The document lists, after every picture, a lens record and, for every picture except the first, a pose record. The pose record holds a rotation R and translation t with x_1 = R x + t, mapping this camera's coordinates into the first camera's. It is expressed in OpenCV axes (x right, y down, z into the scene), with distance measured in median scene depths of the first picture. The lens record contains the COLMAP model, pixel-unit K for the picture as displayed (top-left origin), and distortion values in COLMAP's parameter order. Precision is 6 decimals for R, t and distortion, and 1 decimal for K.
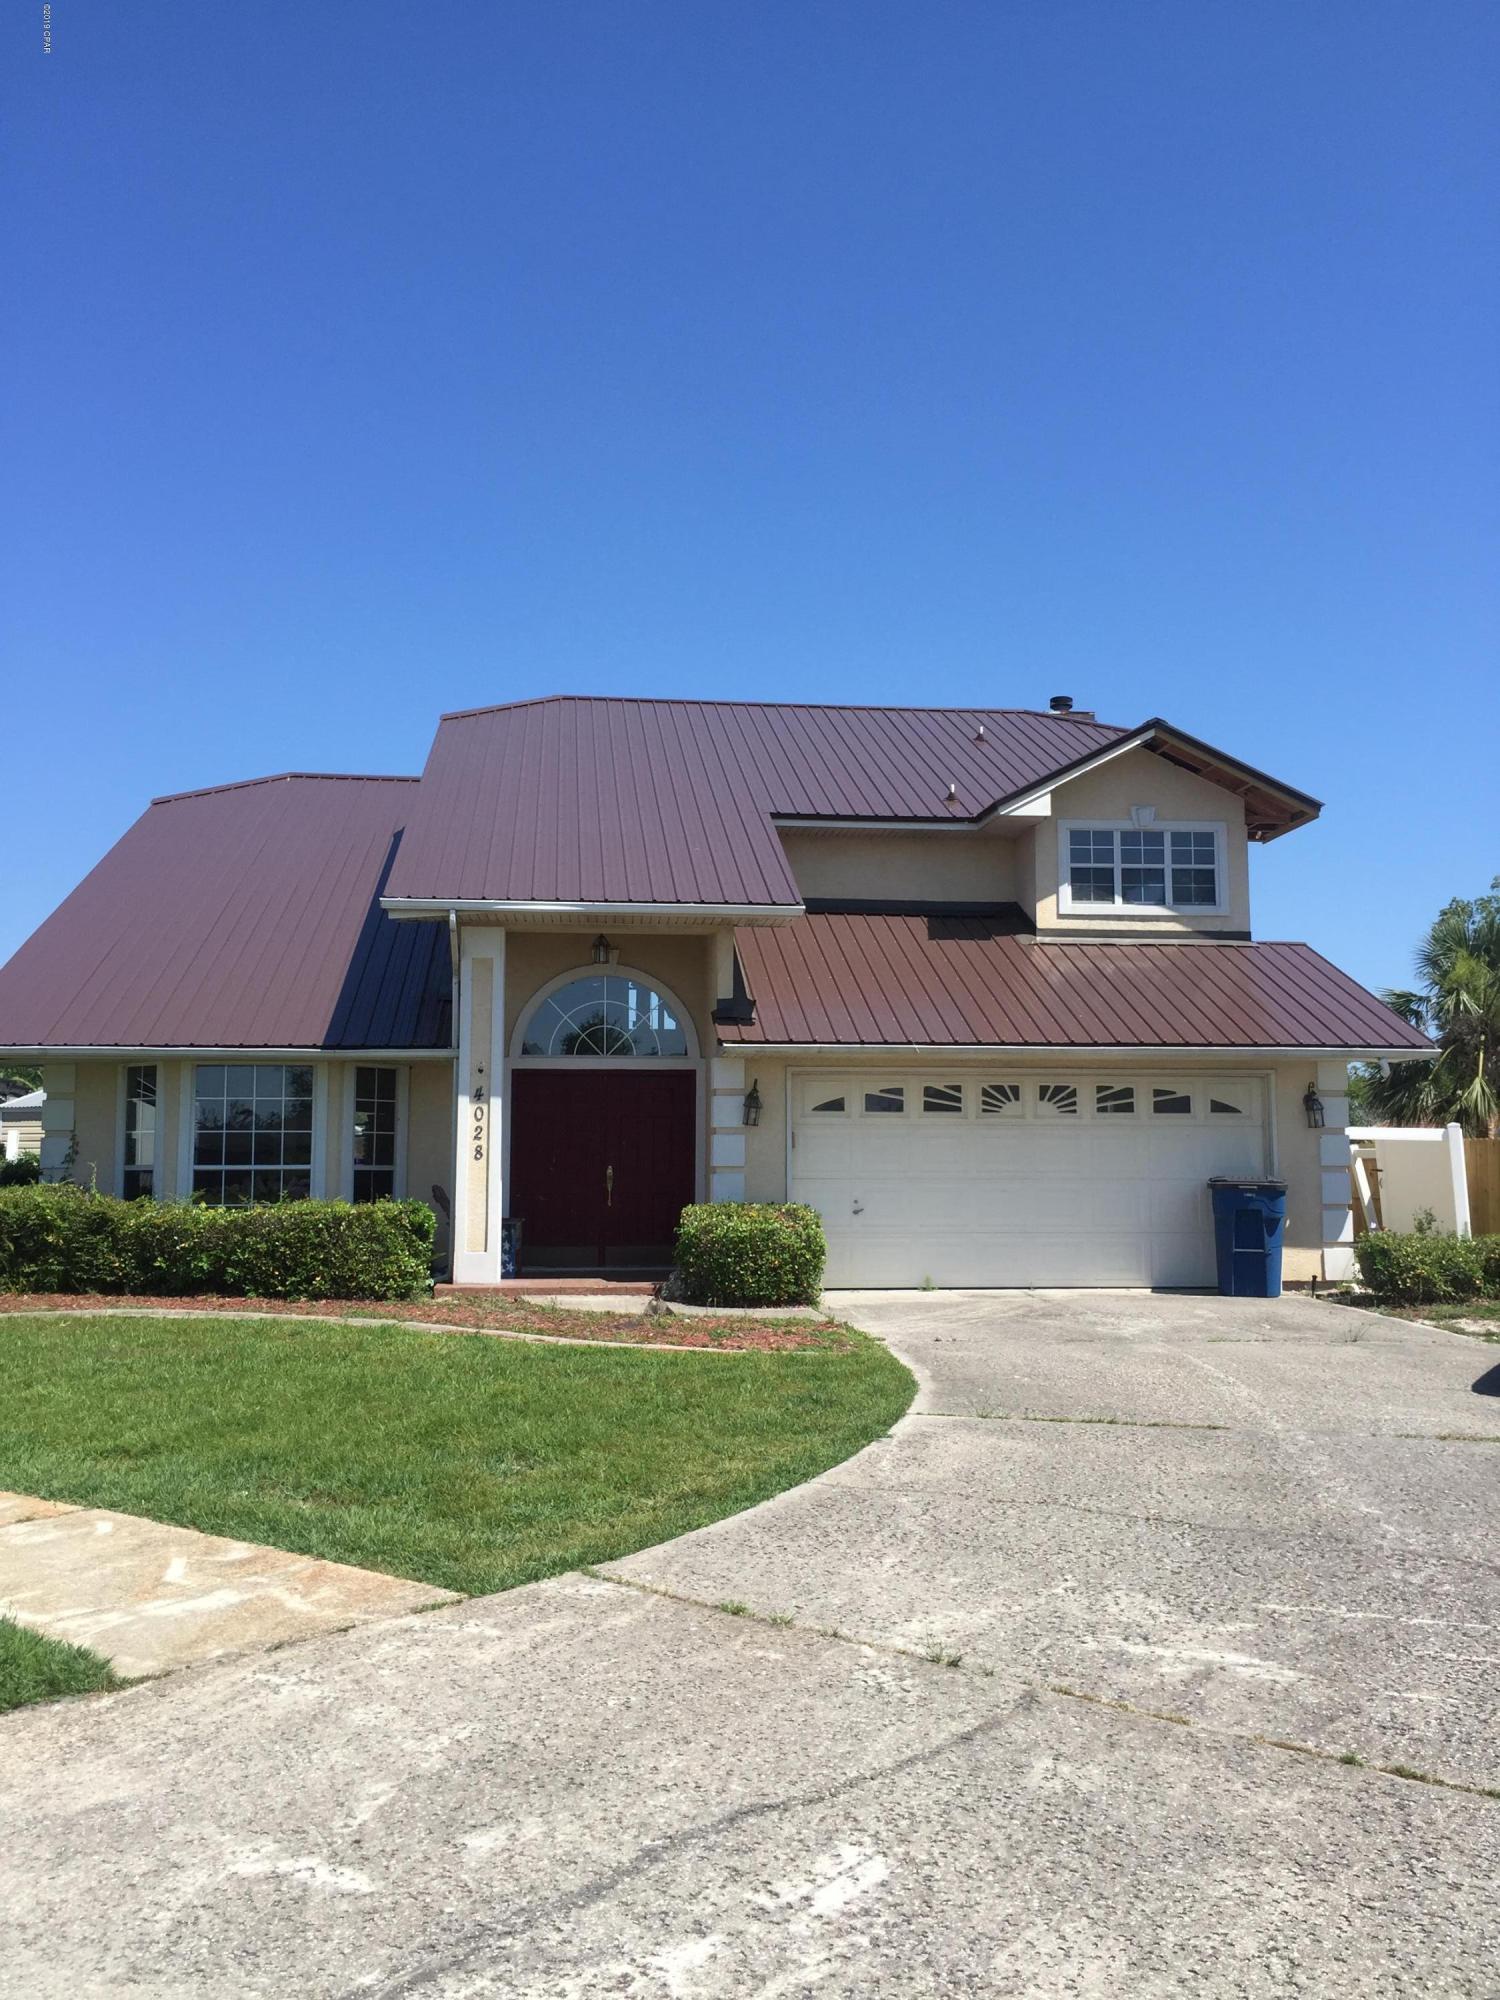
lens RADIAL K [[1703.6, 0, 749.6], [0, 1703.6, 992.6], [0, 0, 1]] dist [0.071963, -0.112155]
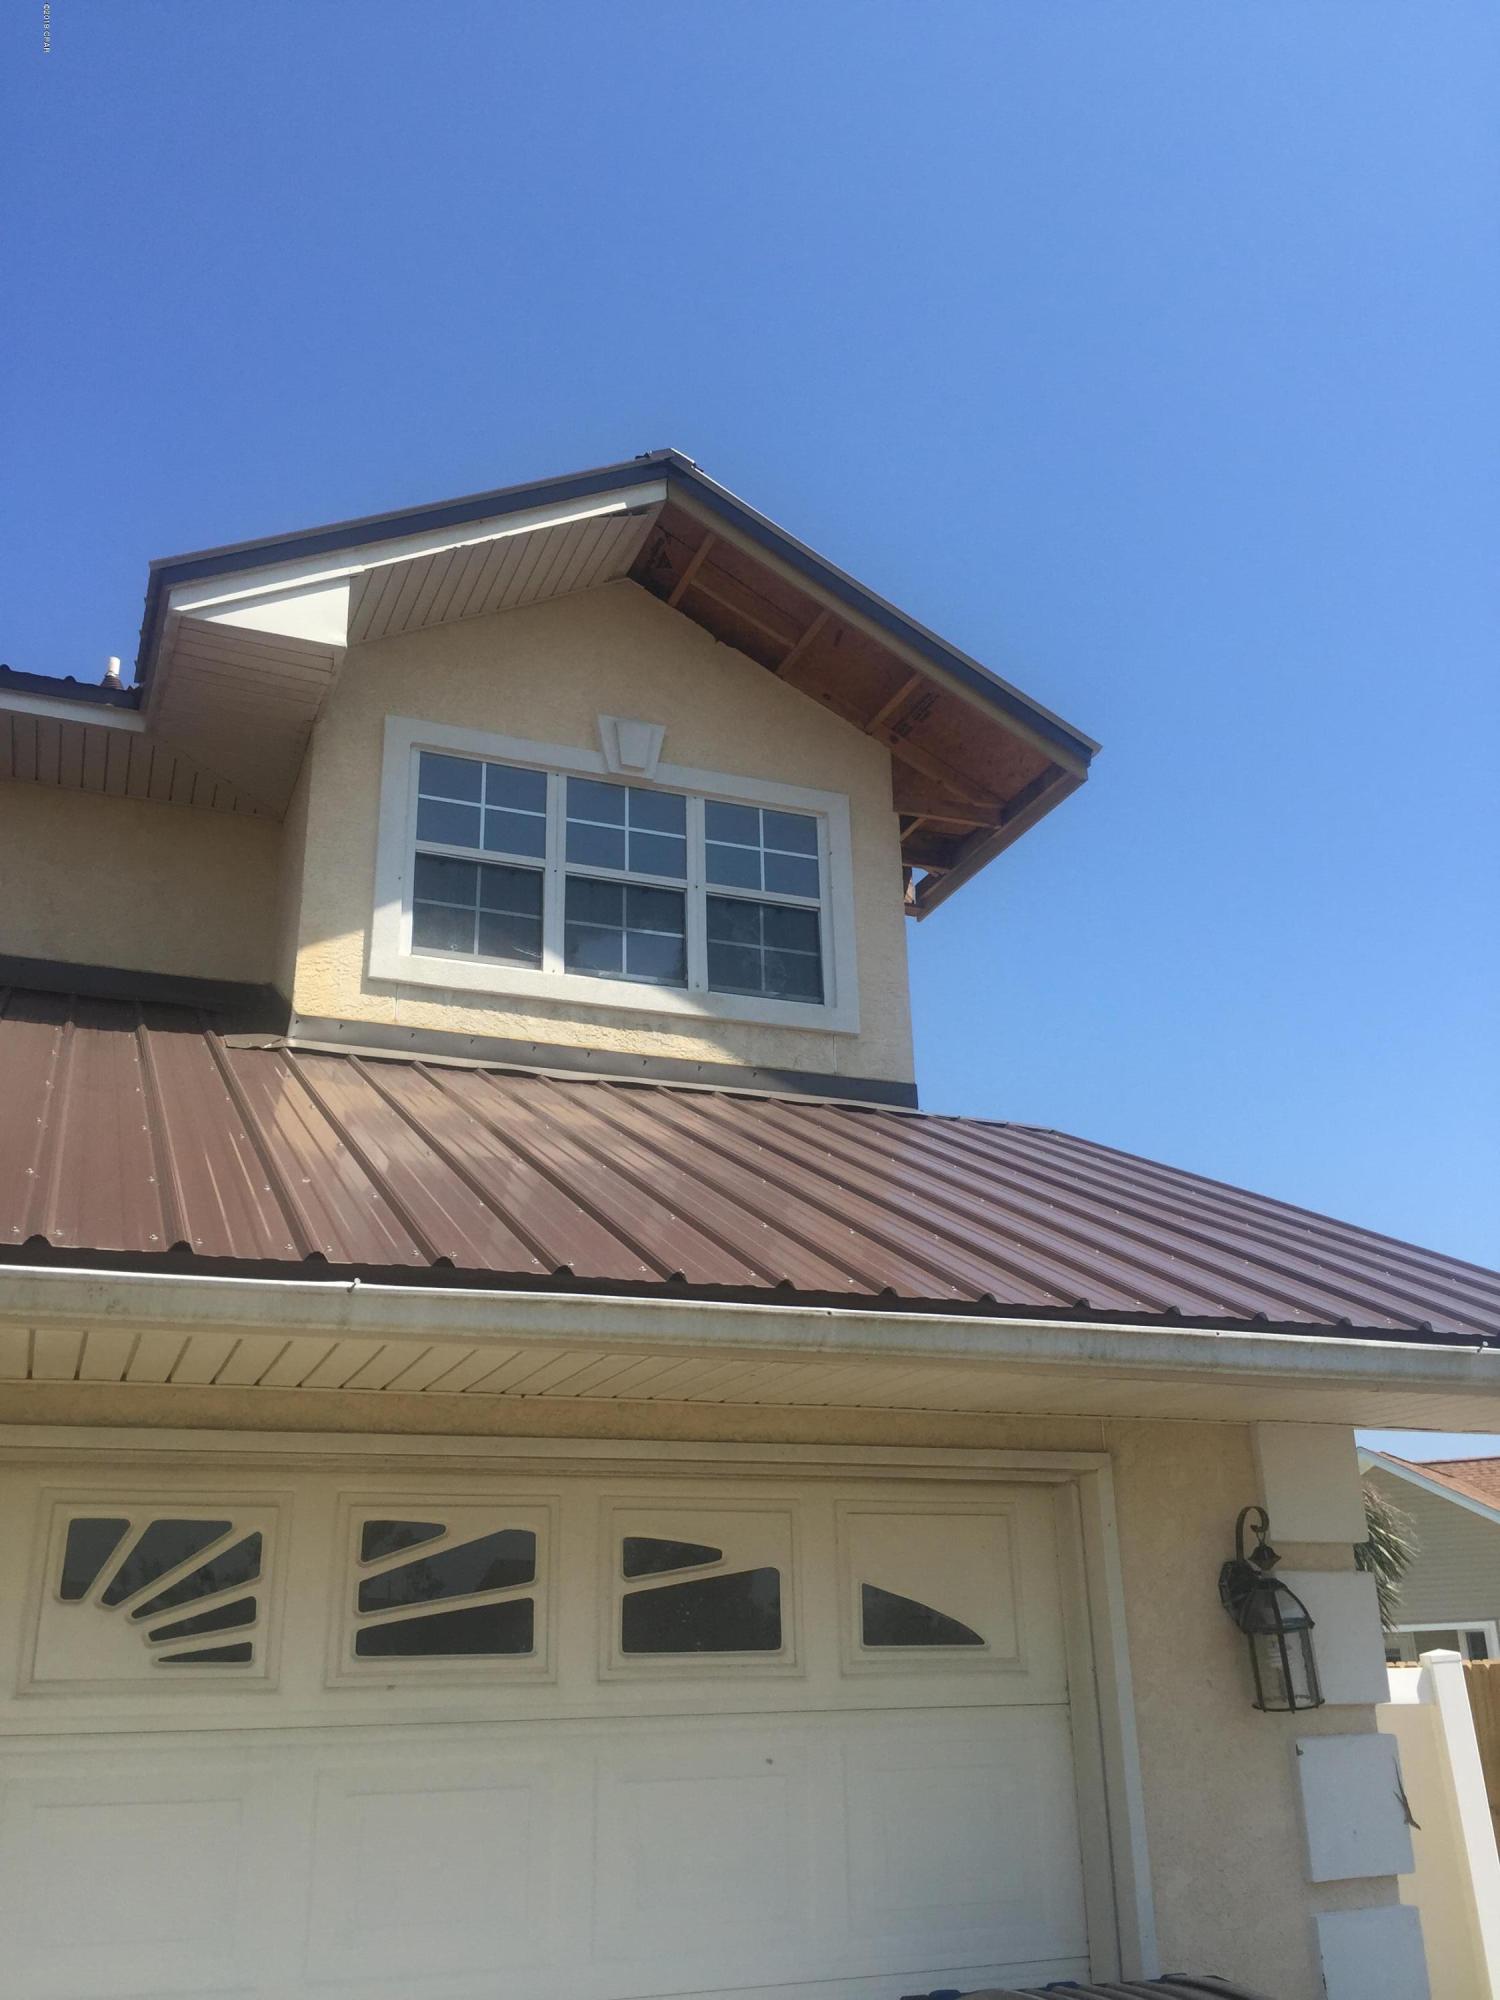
lens RADIAL K [[1703.6, 0, 754.6], [0, 1703.6, 1000.2], [0, 0, 1]] dist [0.071963, -0.112155]
pose [[0.959805, 0.083827, 0.267856, 0.164628], [-0.010826, 0.964704, -0.263114, 0.041772], [-0.280458, 0.249638, 0.926836, 0.679357]]
